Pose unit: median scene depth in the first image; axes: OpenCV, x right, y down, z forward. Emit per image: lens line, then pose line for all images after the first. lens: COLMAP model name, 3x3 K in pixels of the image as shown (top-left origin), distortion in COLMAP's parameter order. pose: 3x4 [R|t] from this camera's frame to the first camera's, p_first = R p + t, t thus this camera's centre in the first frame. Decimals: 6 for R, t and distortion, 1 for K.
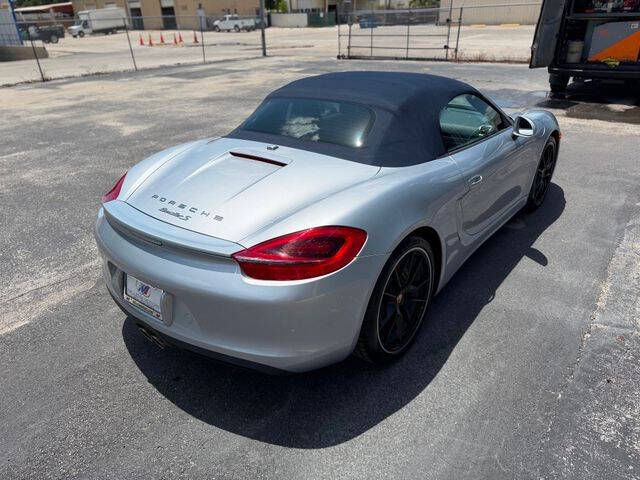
lens RADIAL K [[453.7, 0, 325.3], [0, 453.7, 240.6], [0, 0, 1]] dist [0.018828, -0.025937]
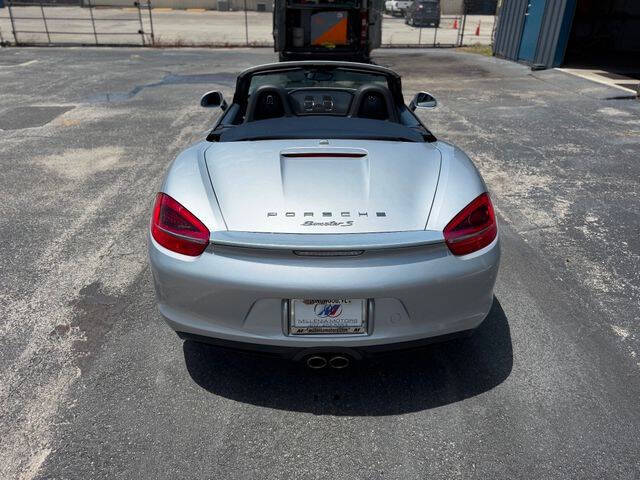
lens RADIAL K [[453.7, 0, 322.1], [0, 453.7, 236.4], [0, 0, 1]] dist [0.018828, -0.025937]
pose [[0.769276, -0.262058, 0.582701, -0.551188], [0.249112, 0.962858, 0.104152, -0.082697], [-0.588352, 0.065036, 0.805985, 0.165699]]
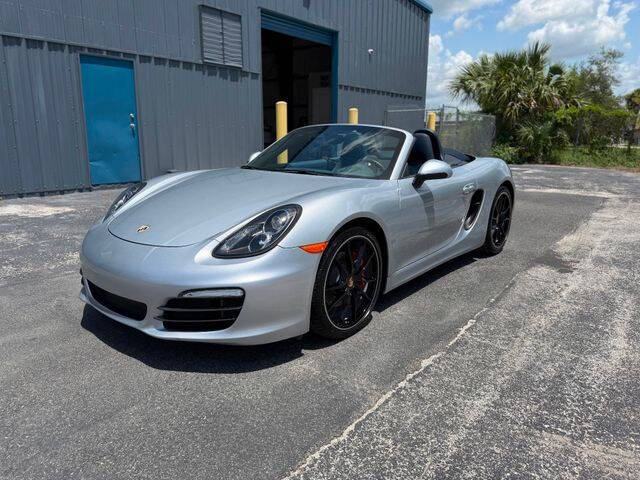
lens RADIAL K [[453.7, 0, 320.8], [0, 453.7, 236.4], [0, 0, 1]] dist [0.018828, -0.025937]
pose [[-0.999671, 0.018950, 0.017279, 0.205555], [0.025603, 0.776124, 0.630061, -0.839122], [-0.001471, 0.630296, -0.776353, 2.009330]]
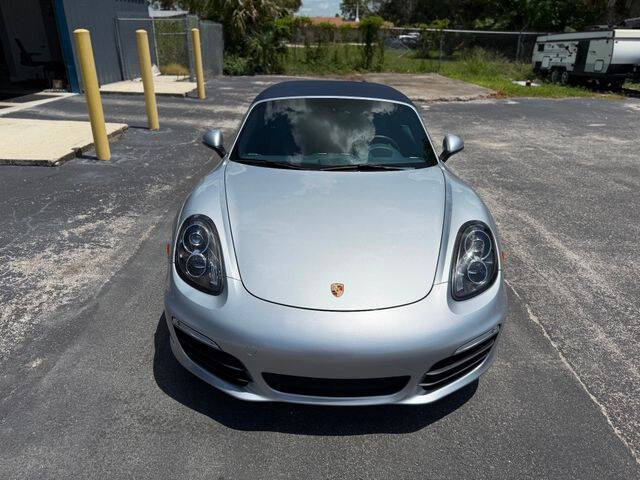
lens RADIAL K [[453.7, 0, 319.3], [0, 453.7, 237.5], [0, 0, 1]] dist [0.018828, -0.025937]
pose [[-0.790656, 0.270874, -0.549082, 0.820226], [-0.261557, 0.661425, 0.702926, -0.848164], [0.553581, 0.699389, -0.452110, 1.643095]]
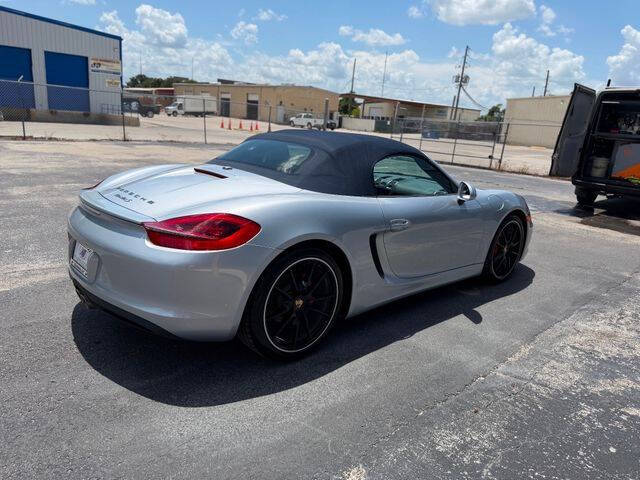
lens RADIAL K [[453.7, 0, 318.4], [0, 453.7, 241.4], [0, 0, 1]] dist [0.018828, -0.025937]
pose [[0.980269, 0.145867, -0.133400, 0.227960], [-0.169558, 0.967389, -0.188173, 0.122125], [0.101602, 0.207079, 0.973034, -0.073548]]
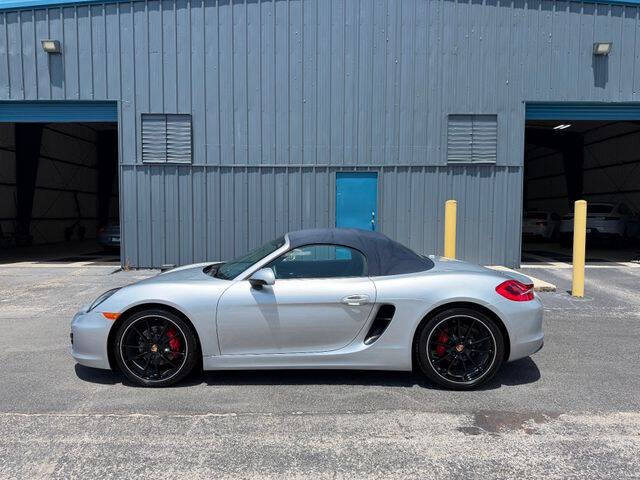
lens RADIAL K [[453.7, 0, 320.1], [0, 453.7, 244.6], [0, 0, 1]] dist [0.018828, -0.025937]
pose [[-0.606196, -0.020231, 0.795058, -0.933407], [0.369883, 0.877812, 0.304357, -0.703852], [-0.704069, 0.478579, -0.524643, 1.643295]]
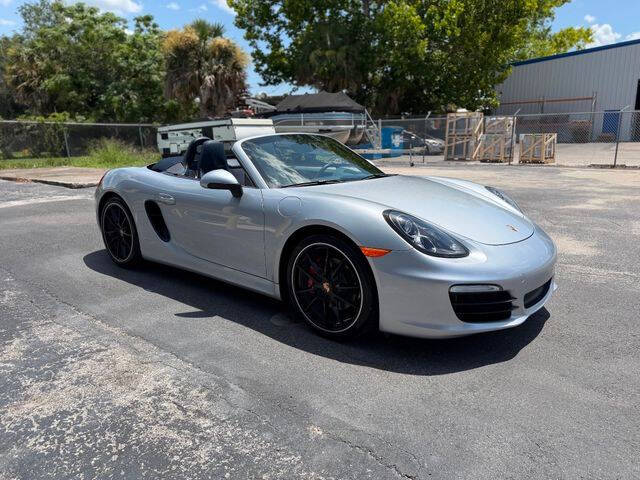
lens RADIAL K [[453.7, 0, 321.3], [0, 453.7, 237.2], [0, 0, 1]] dist [0.018828, -0.025937]
pose [[-0.031074, 0.252026, -0.967221, 1.309634], [-0.429911, 0.870233, 0.240565, -0.438367], [0.902336, 0.423294, 0.081307, 1.072051]]
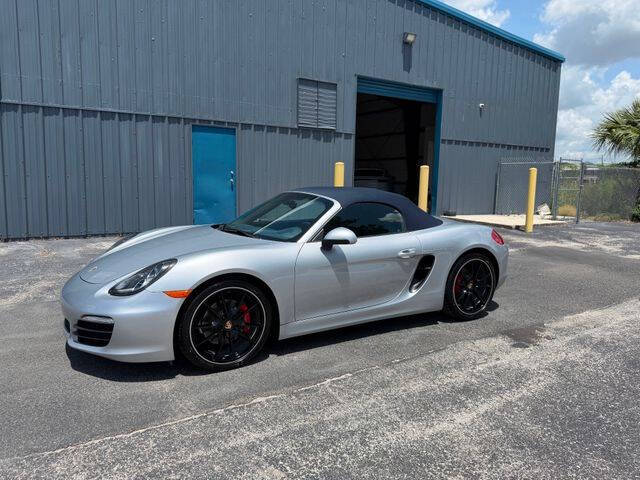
lens RADIAL K [[453.7, 0, 321.9], [0, 453.7, 237.7], [0, 0, 1]] dist [0.018828, -0.025937]
pose [[-0.936706, -0.034065, 0.348457, -0.332154], [0.163505, 0.837501, 0.521400, -0.908176], [-0.309594, 0.545373, -0.778922, 2.039941]]
